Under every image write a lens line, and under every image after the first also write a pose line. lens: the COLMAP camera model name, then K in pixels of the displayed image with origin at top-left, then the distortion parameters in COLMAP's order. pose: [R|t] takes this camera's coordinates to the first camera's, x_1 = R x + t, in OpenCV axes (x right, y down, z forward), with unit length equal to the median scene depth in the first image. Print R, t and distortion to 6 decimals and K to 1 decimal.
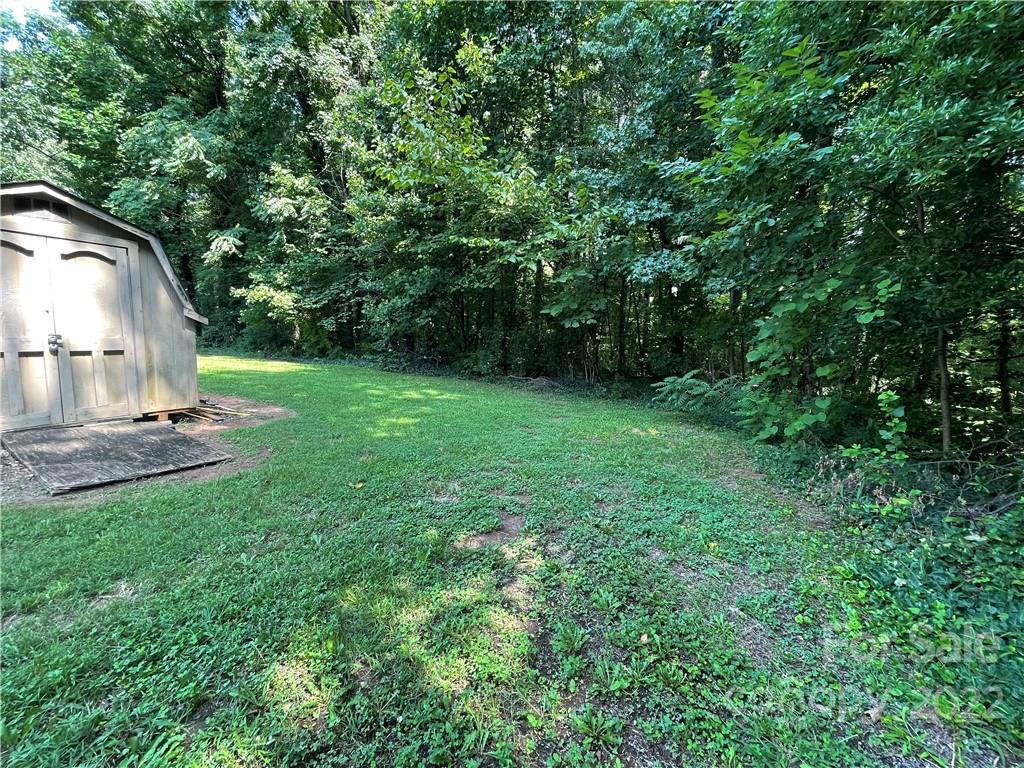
lens RADIAL K [[416.1, 0, 507.4], [0, 416.1, 381.8], [0, 0, 1]] dist [-0.000995, 0.000097]
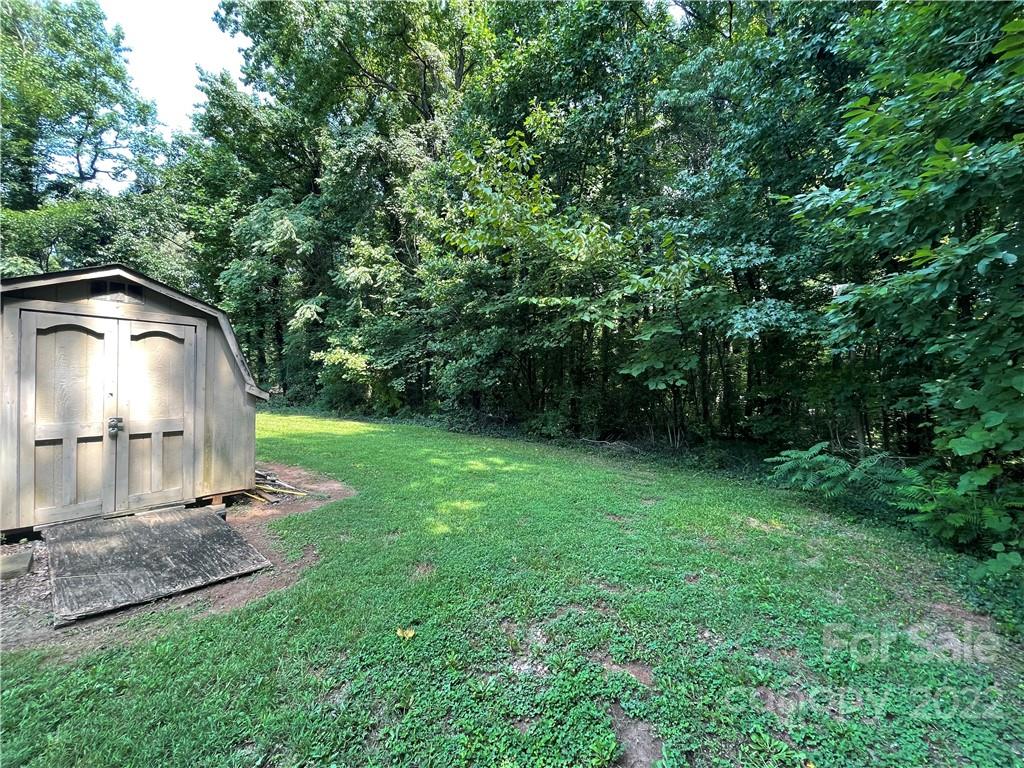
lens RADIAL K [[416.1, 0, 507.4], [0, 416.1, 381.8], [0, 0, 1]] dist [-0.000995, 0.000097]
pose [[0.988128, -0.016907, -0.152699, -0.018851], [-0.002123, 0.992328, -0.123612, -0.030654], [0.153618, 0.122469, 0.980512, 0.072947]]
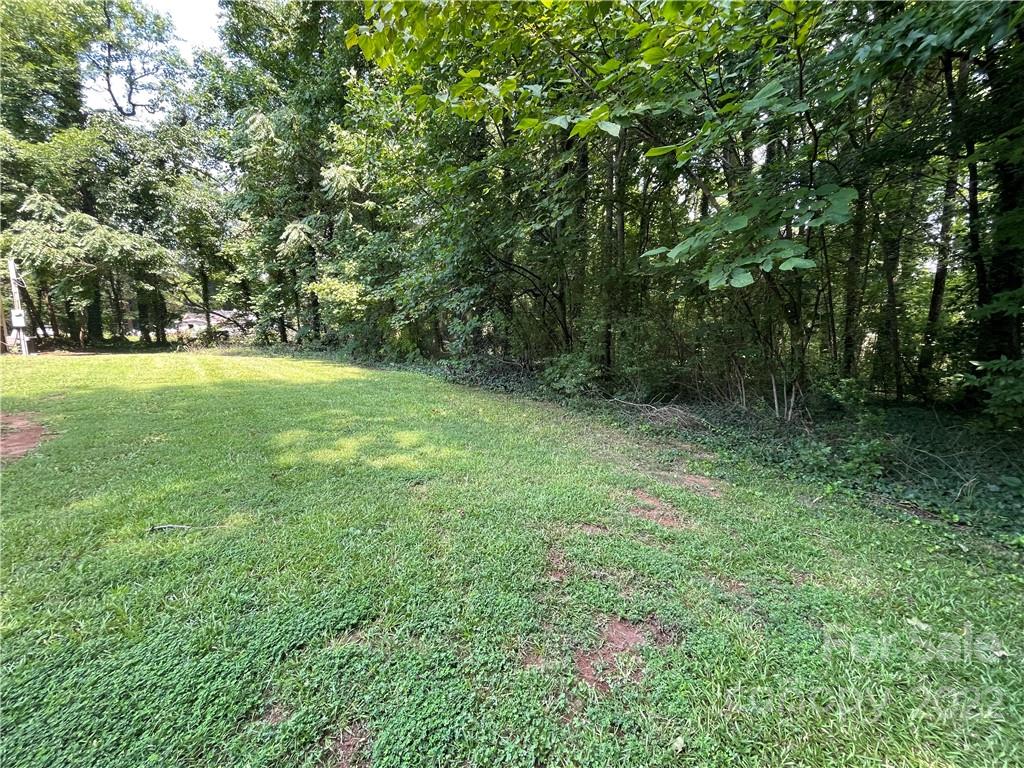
lens RADIAL K [[416.1, 0, 507.4], [0, 416.1, 381.8], [0, 0, 1]] dist [-0.000995, 0.000097]
pose [[0.925205, 0.021244, -0.378871, 0.099524], [-0.022720, 0.999742, 0.000575, -0.040703], [0.378786, 0.008076, 0.925449, 0.511248]]
